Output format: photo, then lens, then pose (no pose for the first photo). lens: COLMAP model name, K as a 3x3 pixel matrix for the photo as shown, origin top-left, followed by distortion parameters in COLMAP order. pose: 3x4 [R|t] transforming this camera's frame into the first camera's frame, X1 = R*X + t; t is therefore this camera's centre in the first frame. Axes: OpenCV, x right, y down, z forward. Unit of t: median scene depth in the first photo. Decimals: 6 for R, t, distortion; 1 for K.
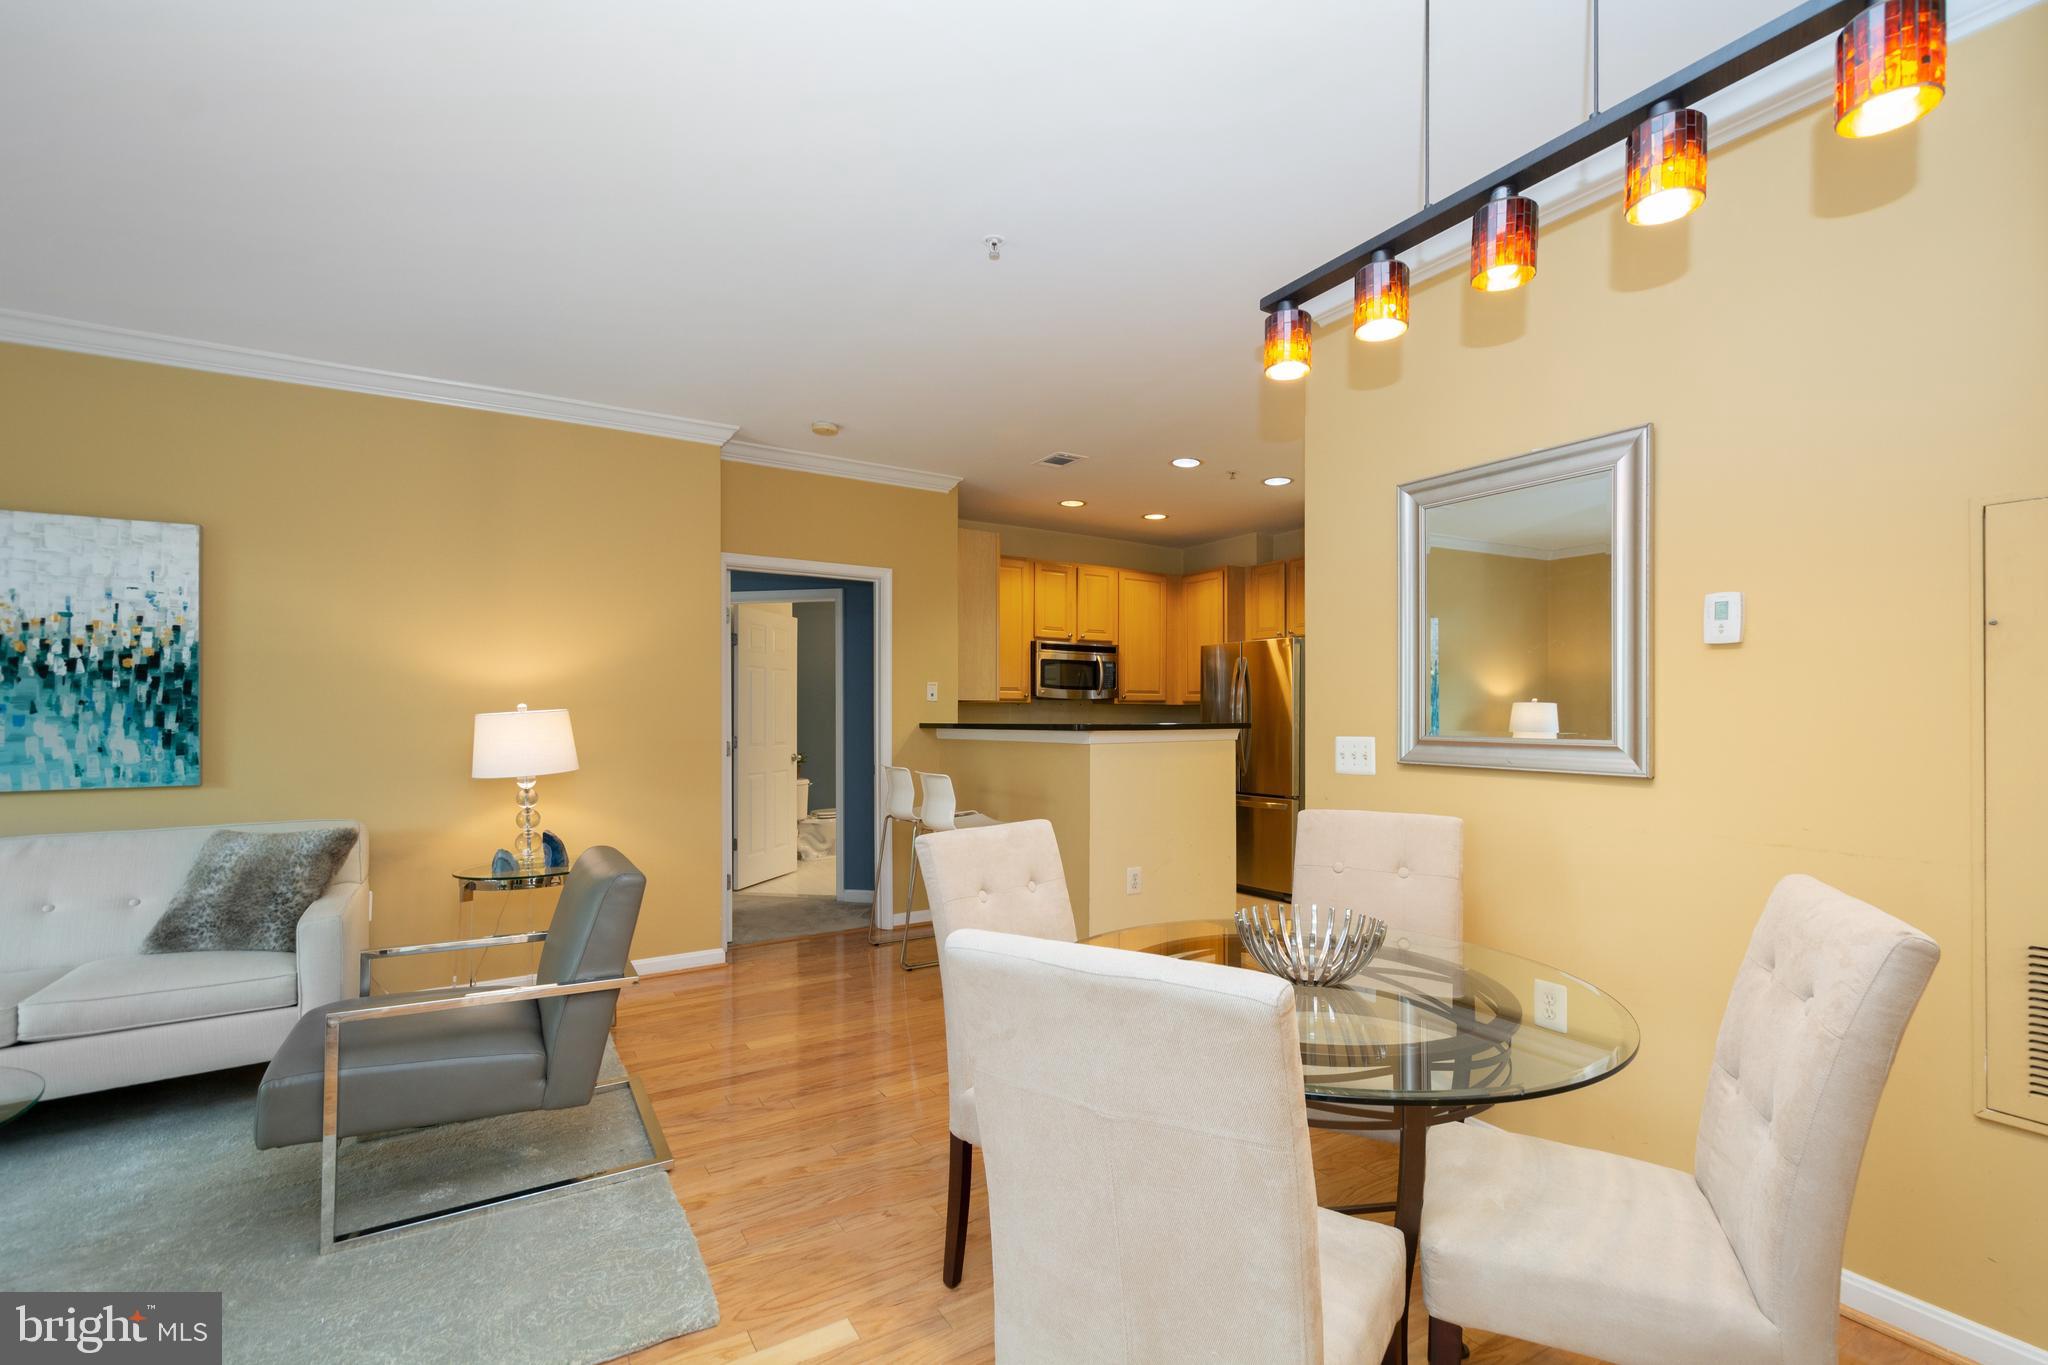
lens RADIAL K [[888.5, 0, 1037.0], [0, 888.5, 715.3], [0, 0, 1]] dist [0.001500, -0.000446]
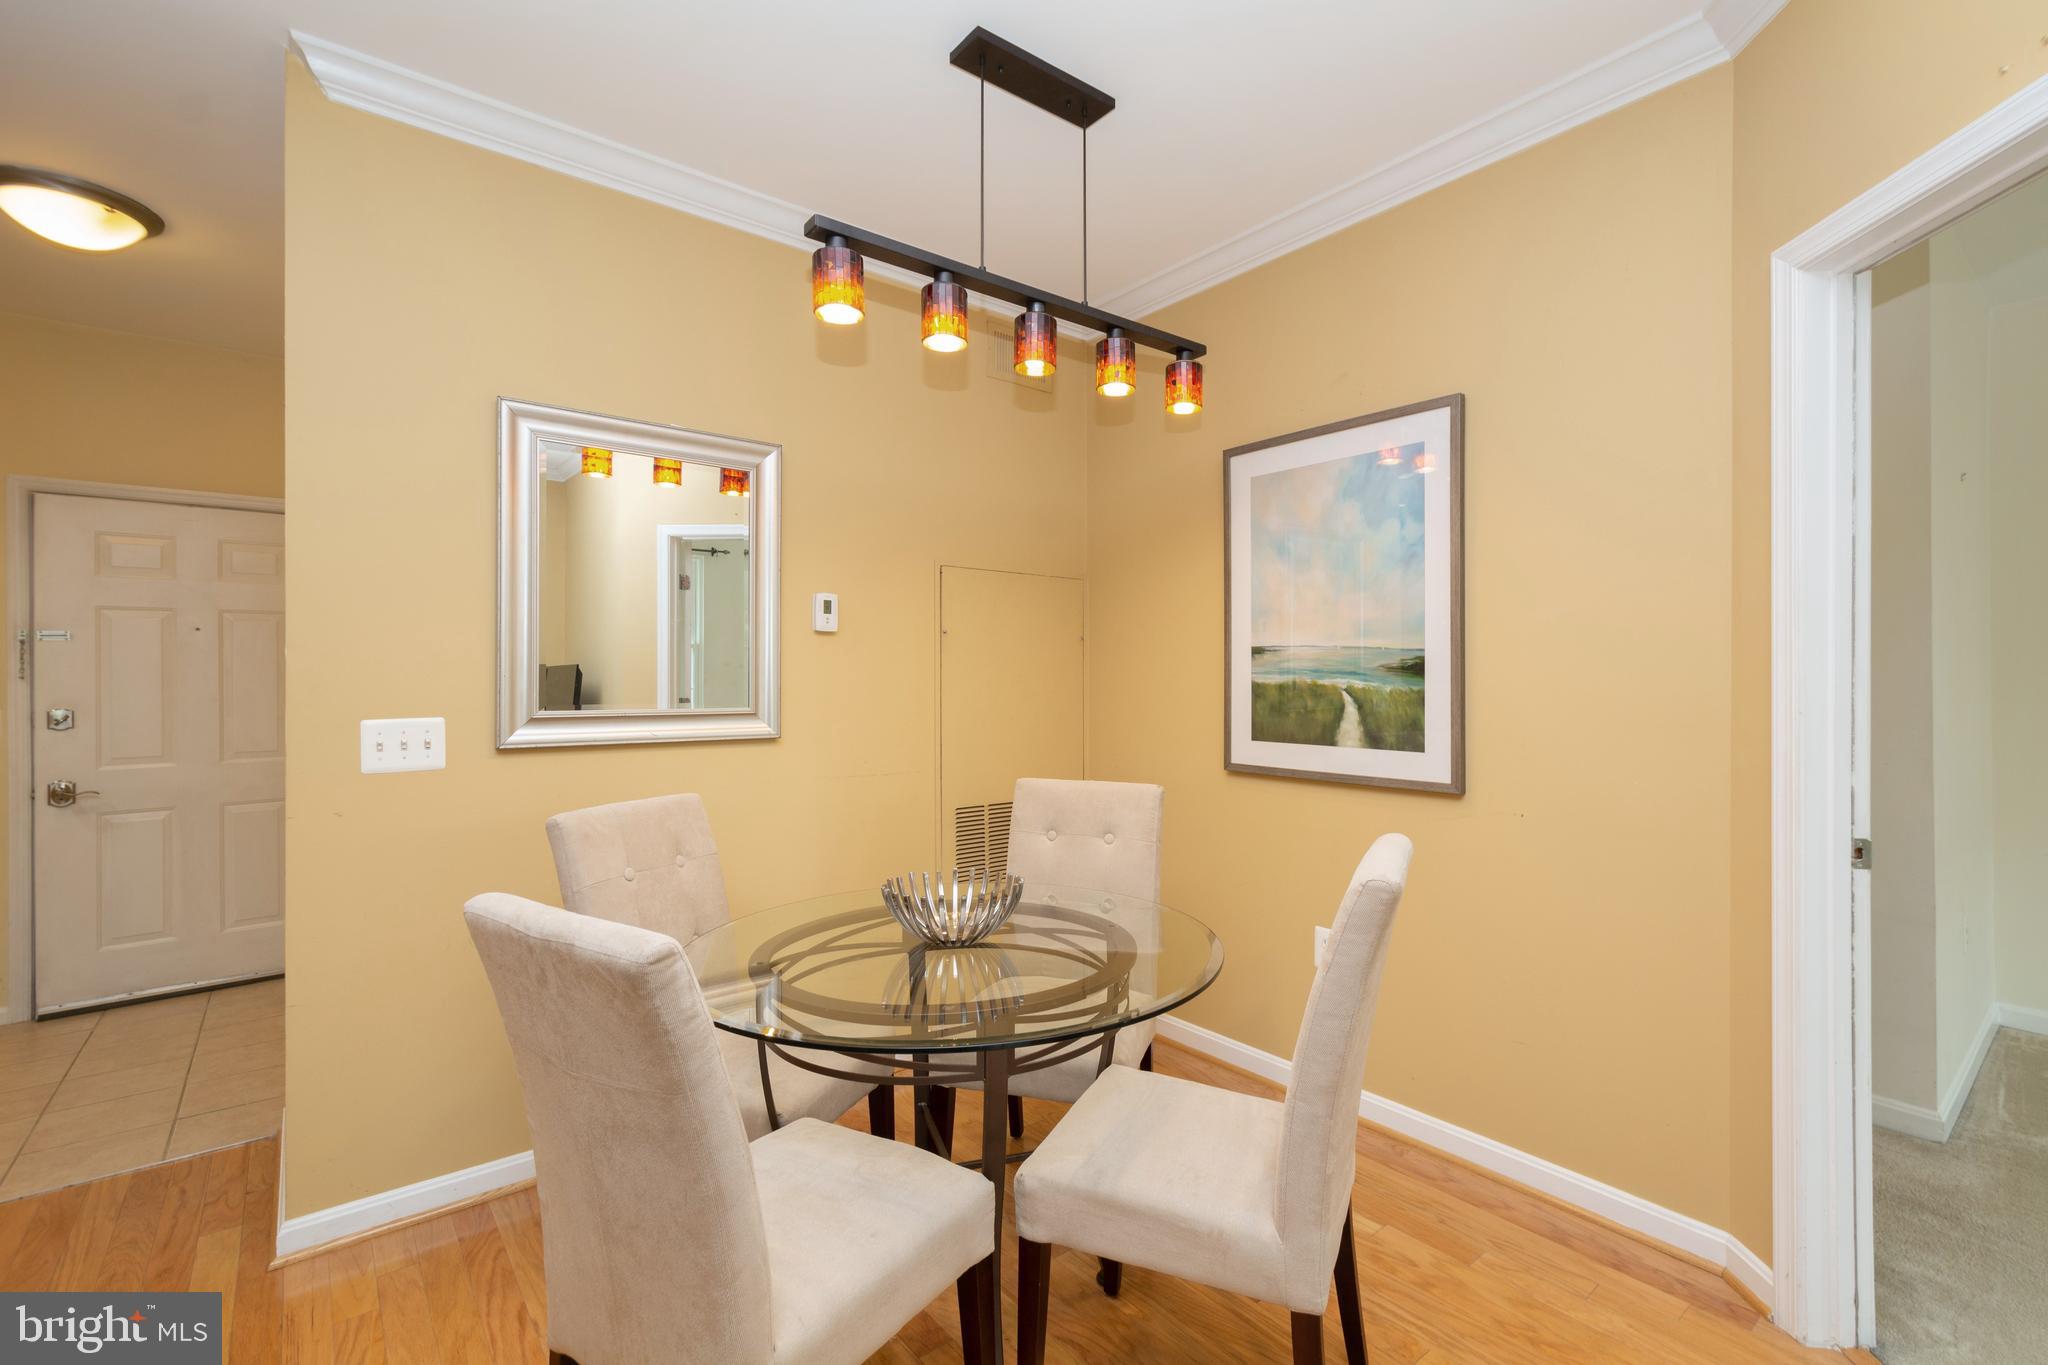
lens RADIAL K [[916.9, 0, 1097.9], [0, 916.9, 675.7], [0, 0, 1]] dist [0.001184, 0.000465]
pose [[-0.153994, 0.010015, 0.988021, -0.398666], [0.007740, 0.999930, -0.008930, 0.000640], [-0.988041, 0.006272, -0.154061, 0.501045]]
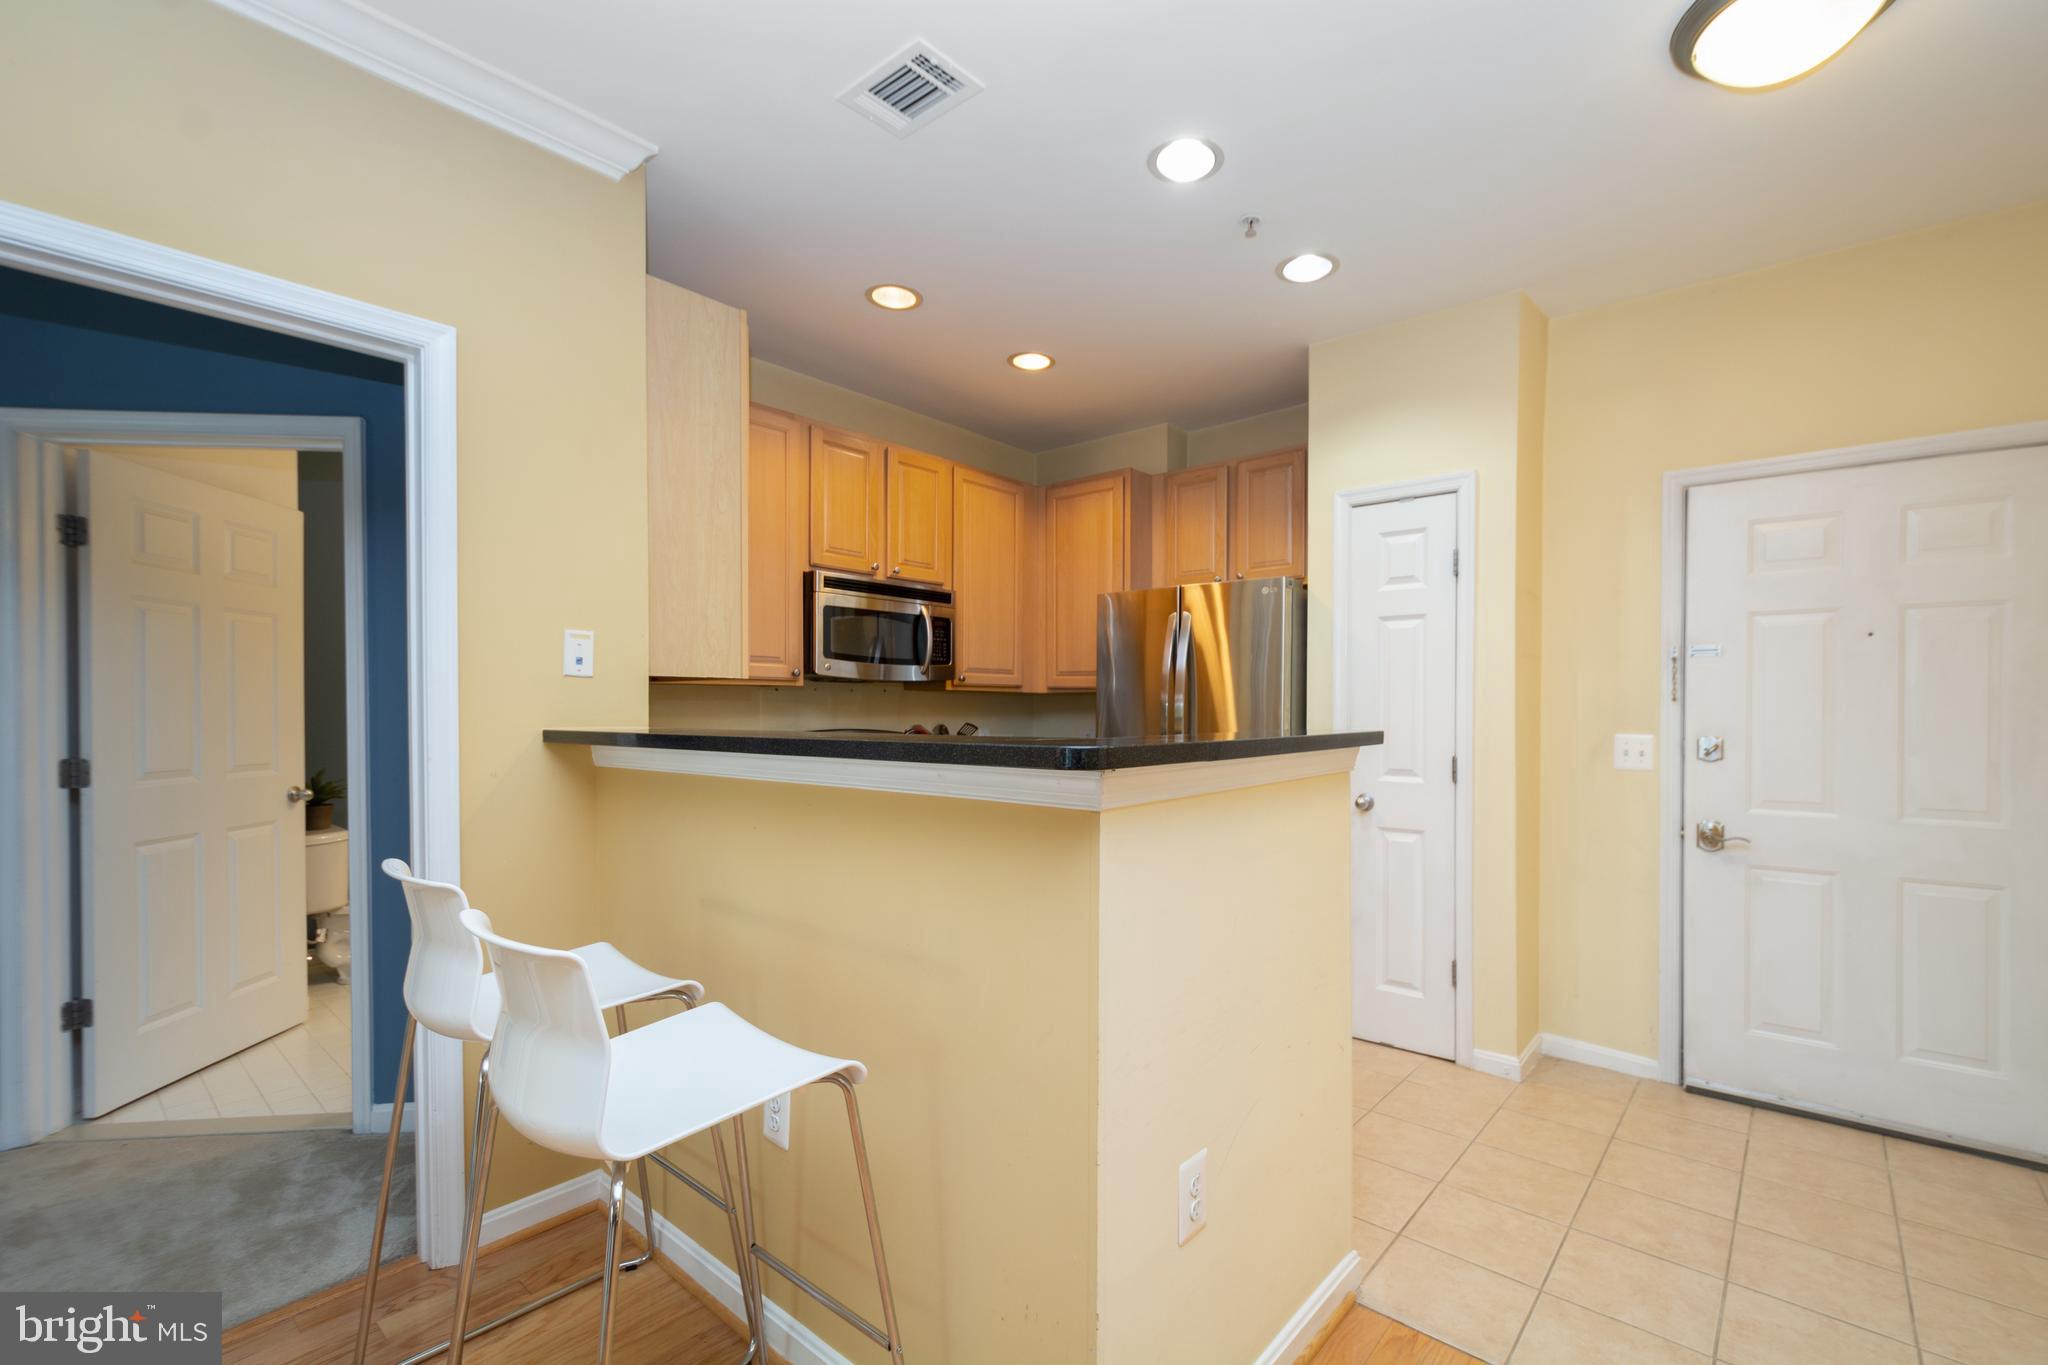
lens RADIAL K [[888.5, 0, 1037.0], [0, 888.5, 715.3], [0, 0, 1]] dist [0.001500, -0.000446]
pose [[0.956748, 0.001802, 0.290914, -0.054960], [-0.005250, 0.999925, 0.011072, -0.006683], [-0.290872, -0.012121, 0.956685, 0.875805]]
